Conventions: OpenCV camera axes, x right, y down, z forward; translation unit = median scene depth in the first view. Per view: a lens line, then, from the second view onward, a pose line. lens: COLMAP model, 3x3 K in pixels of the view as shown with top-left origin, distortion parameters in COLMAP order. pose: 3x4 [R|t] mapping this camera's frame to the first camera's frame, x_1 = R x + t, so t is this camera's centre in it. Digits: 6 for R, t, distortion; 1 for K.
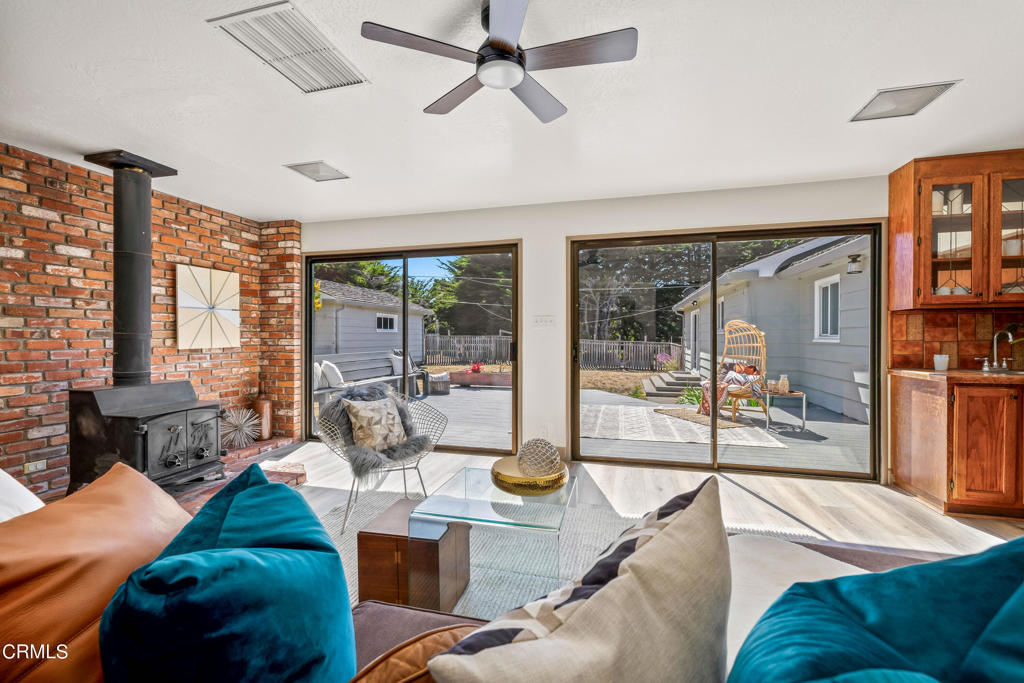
lens RADIAL K [[433.5, 0, 512.8], [0, 433.5, 340.3], [0, 0, 1]] dist [0.000772, -0.000004]
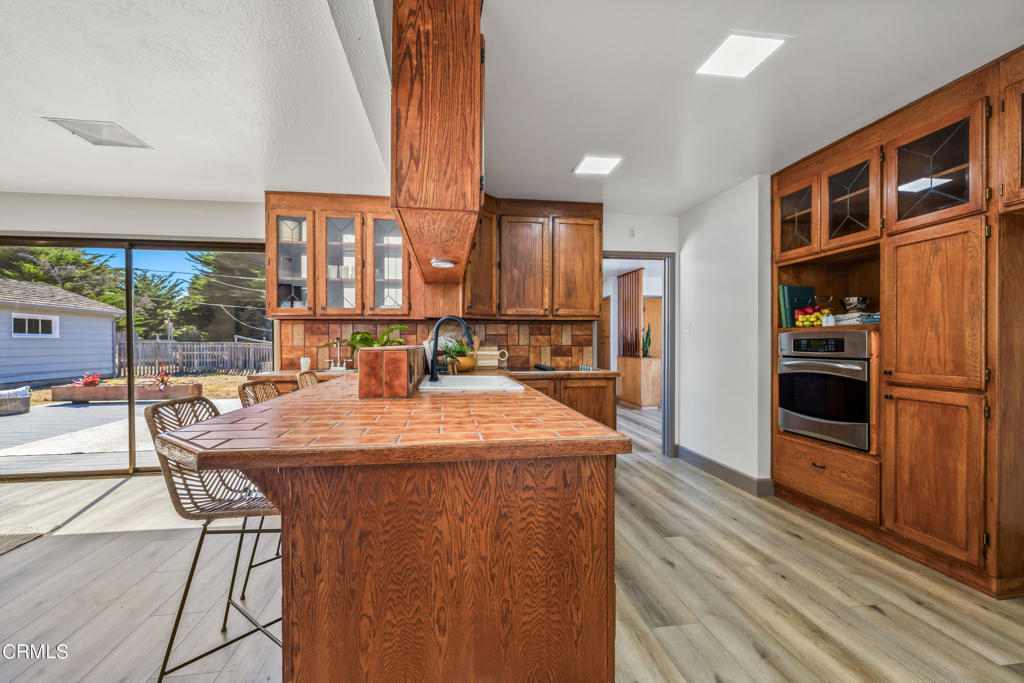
lens RADIAL K [[433.5, 0, 516.4], [0, 433.5, 348.1], [0, 0, 1]] dist [0.000772, -0.000004]
pose [[0.913658, -0.007132, 0.406421, 0.748524], [0.005780, 0.999973, 0.004556, 0.003618], [-0.406443, -0.001813, 0.913674, -0.245257]]
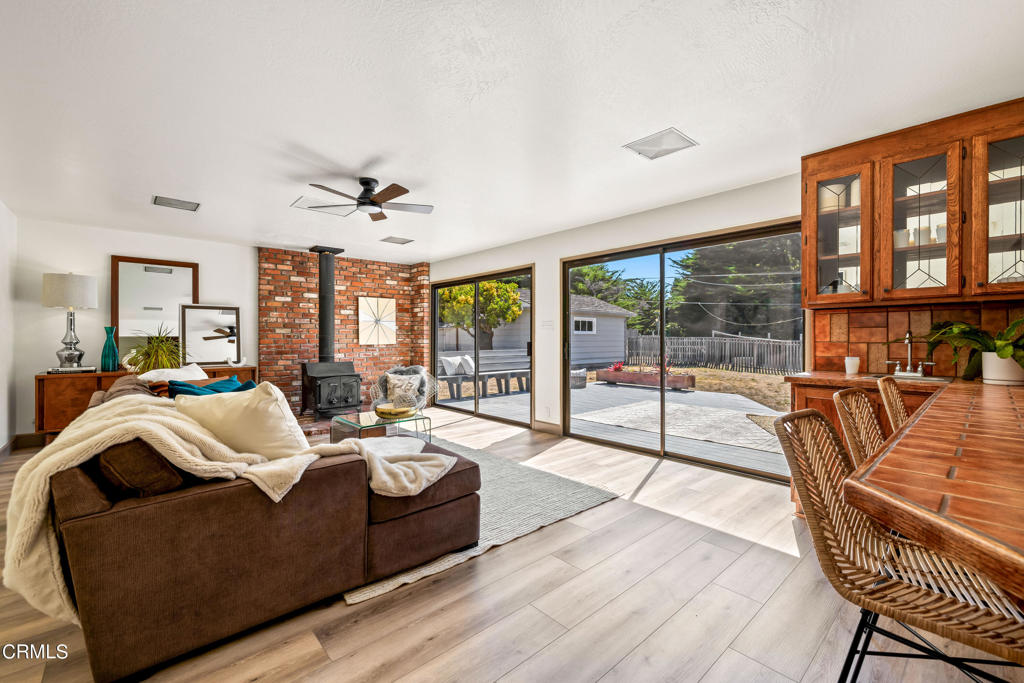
lens RADIAL K [[433.5, 0, 506.0], [0, 433.5, 340.1], [0, 0, 1]] dist [0.000772, -0.000004]
pose [[0.833364, 0.003096, -0.552716, 0.639350], [-0.005268, 0.999983, -0.002341, 0.002381], [0.552700, 0.004863, 0.833366, -0.134047]]
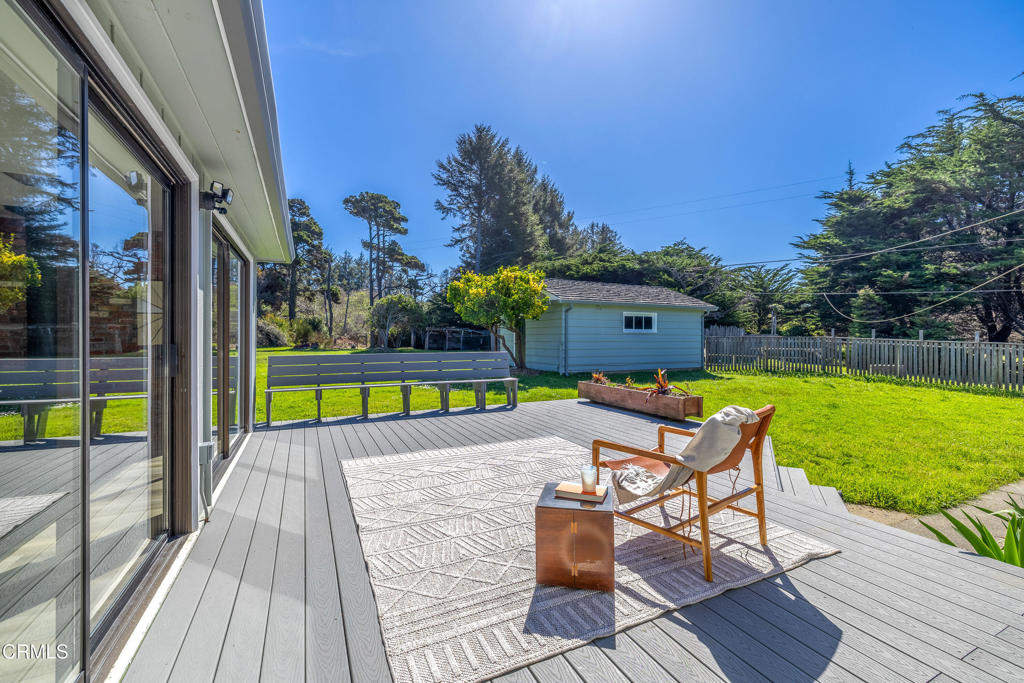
lens RADIAL K [[433.5, 0, 511.0], [0, 433.5, 339.9], [0, 0, 1]] dist [0.000772, -0.000004]
pose [[0.660982, 0.005124, -0.750384, 0.855988], [-0.007101, 0.999975, 0.000573, -0.010006], [0.750368, 0.004950, 0.661002, 0.872190]]
